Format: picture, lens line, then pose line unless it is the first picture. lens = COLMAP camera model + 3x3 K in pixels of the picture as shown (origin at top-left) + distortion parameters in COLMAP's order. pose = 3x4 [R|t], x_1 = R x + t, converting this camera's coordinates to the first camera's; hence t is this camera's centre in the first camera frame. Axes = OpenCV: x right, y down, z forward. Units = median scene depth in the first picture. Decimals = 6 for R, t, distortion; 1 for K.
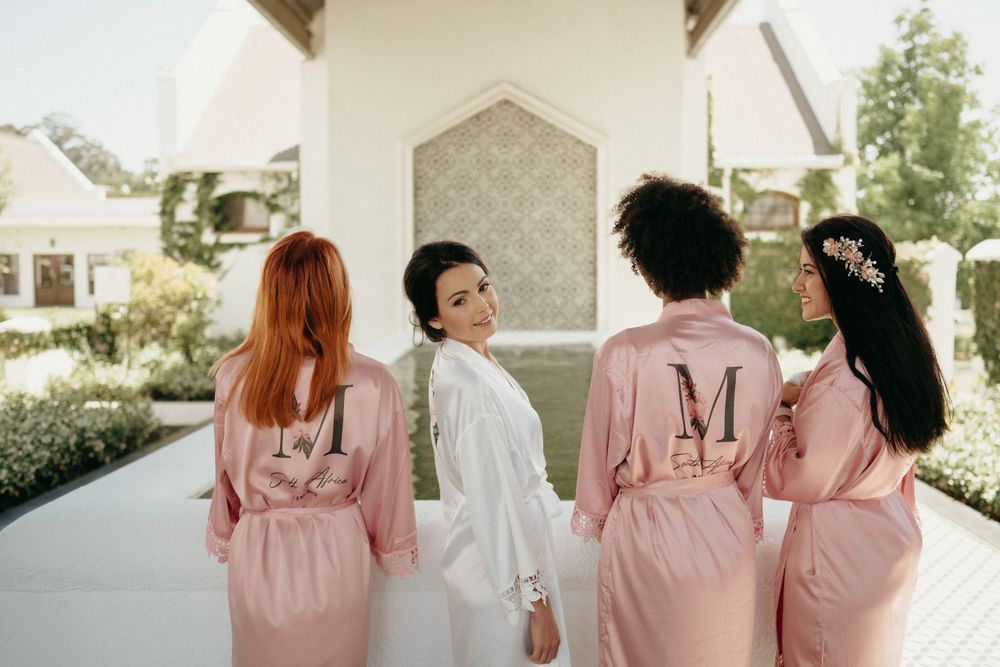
lens RADIAL K [[713.1, 0, 538.1], [0, 713.1, 271.8], [0, 0, 1]] dist [0.001813, 0.002481]
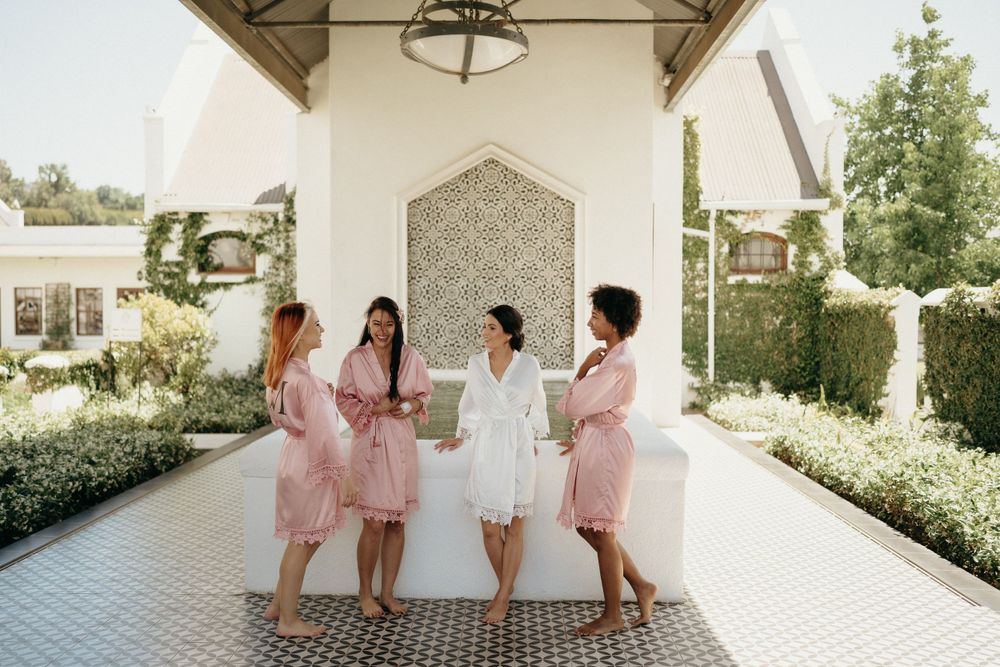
lens RADIAL K [[923.9, 0, 500.2], [0, 923.9, 311.7], [0, 0, 1]] dist [0.002623, 0.007439]
pose [[0.999431, 0.004013, -0.033480, 0.013105], [-0.003856, 0.999981, 0.004751, -0.009434], [0.033499, -0.004619, 0.999428, -0.334001]]
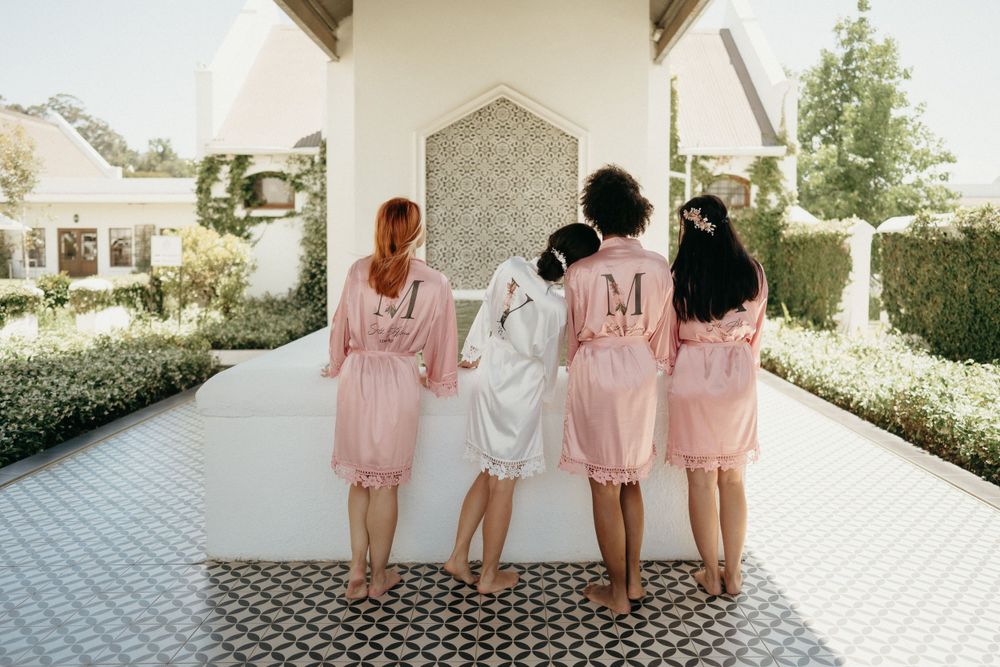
lens RADIAL K [[675.6, 0, 548.9], [0, 675.6, 253.0], [0, 0, 1]] dist [-0.003630, -0.002027]
pose [[0.999400, 0.003753, 0.034421, -0.004465], [-0.003927, 0.999980, 0.004985, 0.011975], [-0.034401, -0.005117, 0.999395, -0.118387]]
